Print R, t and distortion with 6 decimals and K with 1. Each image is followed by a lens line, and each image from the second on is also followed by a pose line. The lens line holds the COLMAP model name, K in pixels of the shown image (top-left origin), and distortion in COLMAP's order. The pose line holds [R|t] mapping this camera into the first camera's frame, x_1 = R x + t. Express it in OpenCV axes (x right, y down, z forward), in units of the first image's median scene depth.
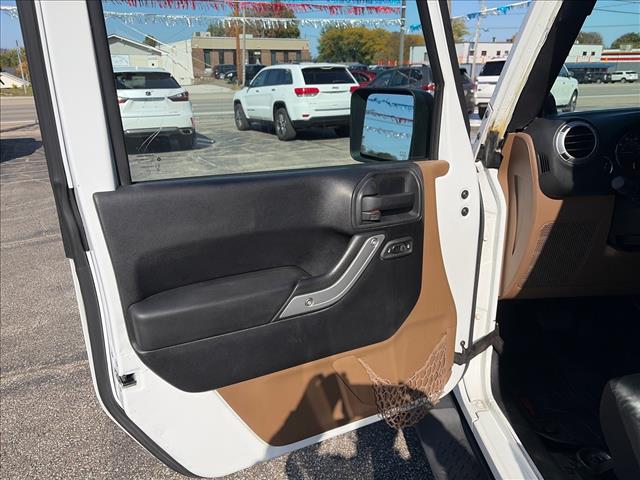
lens RADIAL K [[486.3, 0, 318.5], [0, 486.3, 243.0], [0, 0, 1]] dist [0.044693, -0.046359]
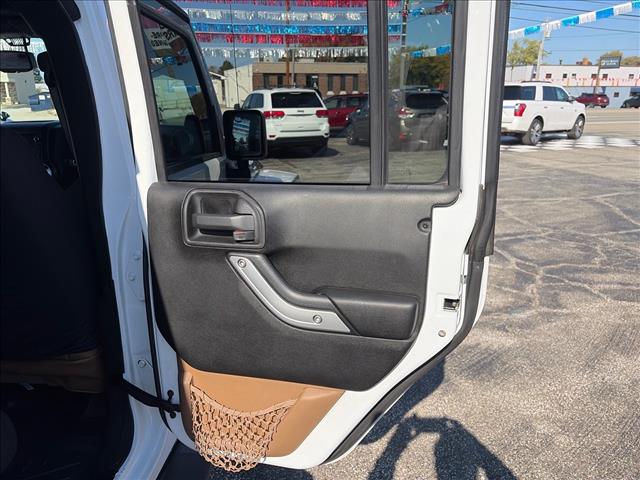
lens RADIAL K [[486.3, 0, 316.7], [0, 486.3, 242.5], [0, 0, 1]] dist [0.044693, -0.046359]
pose [[0.988319, 0.046311, -0.145194, 0.163960], [-0.052390, 0.997891, -0.038322, 0.008509], [0.143113, 0.045481, 0.988661, -0.035315]]
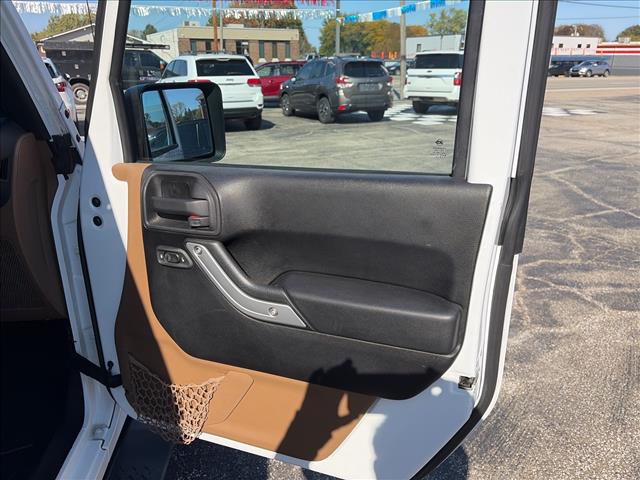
lens RADIAL K [[486.3, 0, 320.5], [0, 486.3, 233.8], [0, 0, 1]] dist [0.044693, -0.046359]
pose [[0.999872, 0.011652, -0.011006, 0.156205], [-0.011645, 0.999932, 0.000699, -0.009397], [0.011014, -0.000570, 0.999939, 0.018600]]
